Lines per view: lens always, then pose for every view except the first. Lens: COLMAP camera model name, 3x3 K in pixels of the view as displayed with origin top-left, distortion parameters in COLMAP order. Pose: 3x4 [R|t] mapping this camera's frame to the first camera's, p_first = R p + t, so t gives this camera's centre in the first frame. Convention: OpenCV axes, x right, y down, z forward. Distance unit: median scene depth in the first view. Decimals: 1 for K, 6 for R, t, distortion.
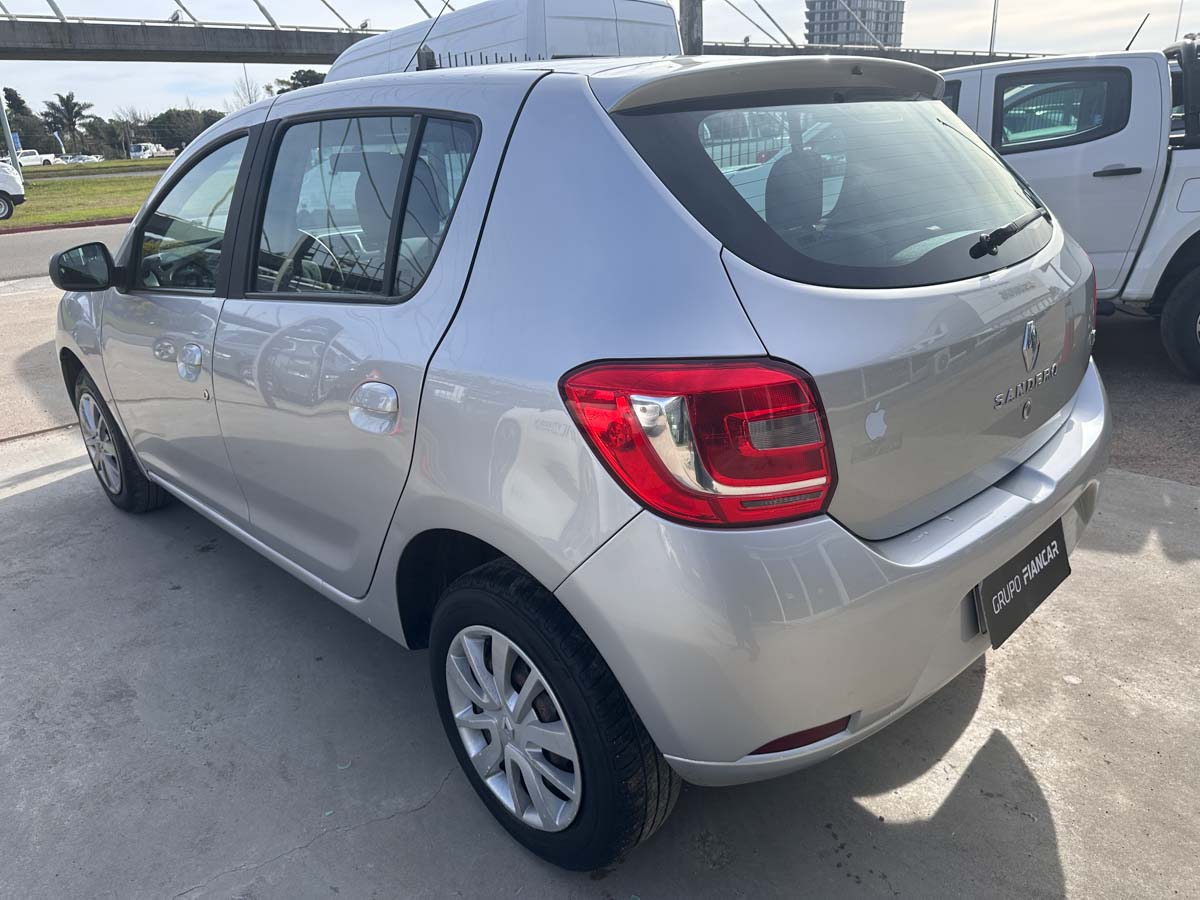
lens RADIAL K [[835.5, 0, 600.0], [0, 835.5, 450.0], [0, 0, 1]] dist [0.001039, -0.004616]
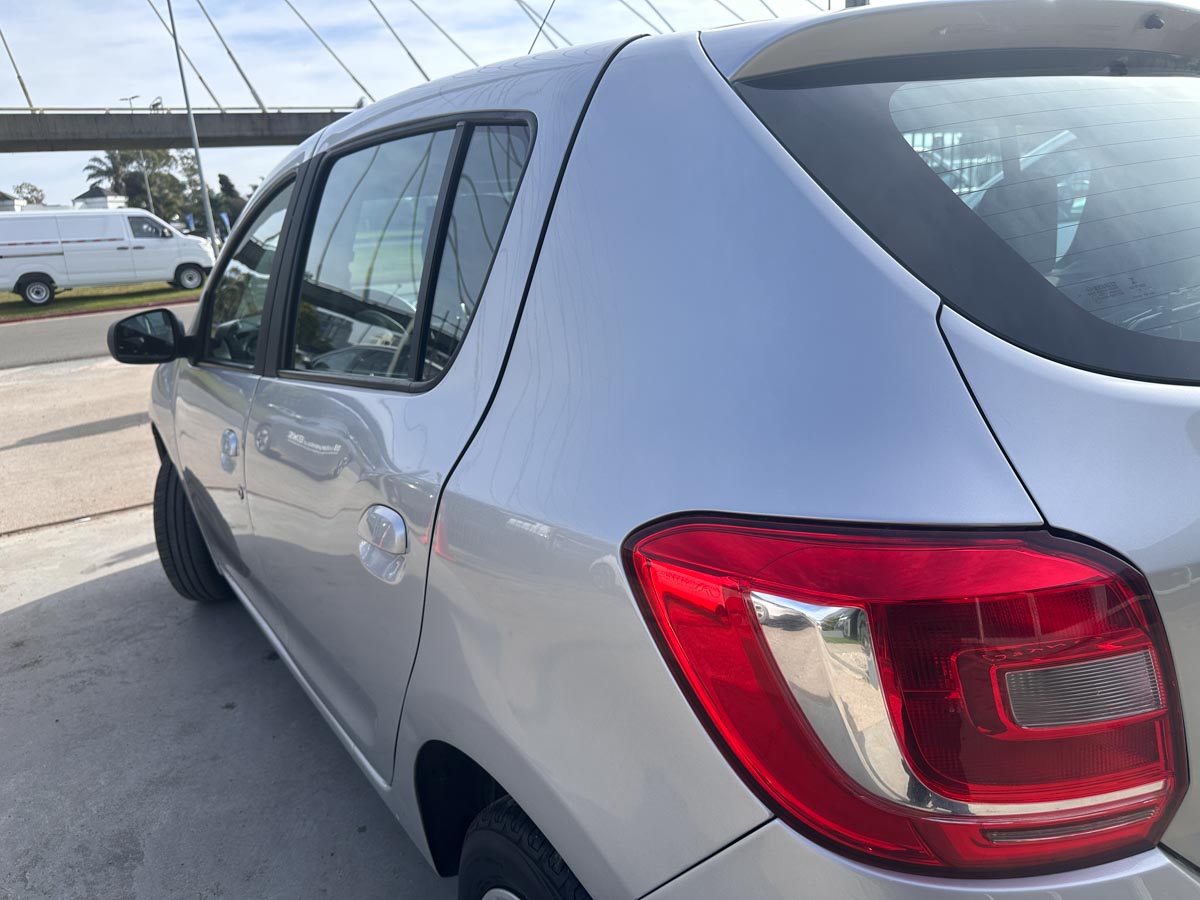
lens RADIAL K [[835.5, 0, 600.0], [0, 835.5, 450.0], [0, 0, 1]] dist [0.001039, -0.004616]
pose [[0.982713, 0.021832, -0.183846, 0.018899], [-0.035175, 0.996952, -0.069633, -0.057458], [0.181766, 0.074896, 0.980485, 0.242106]]
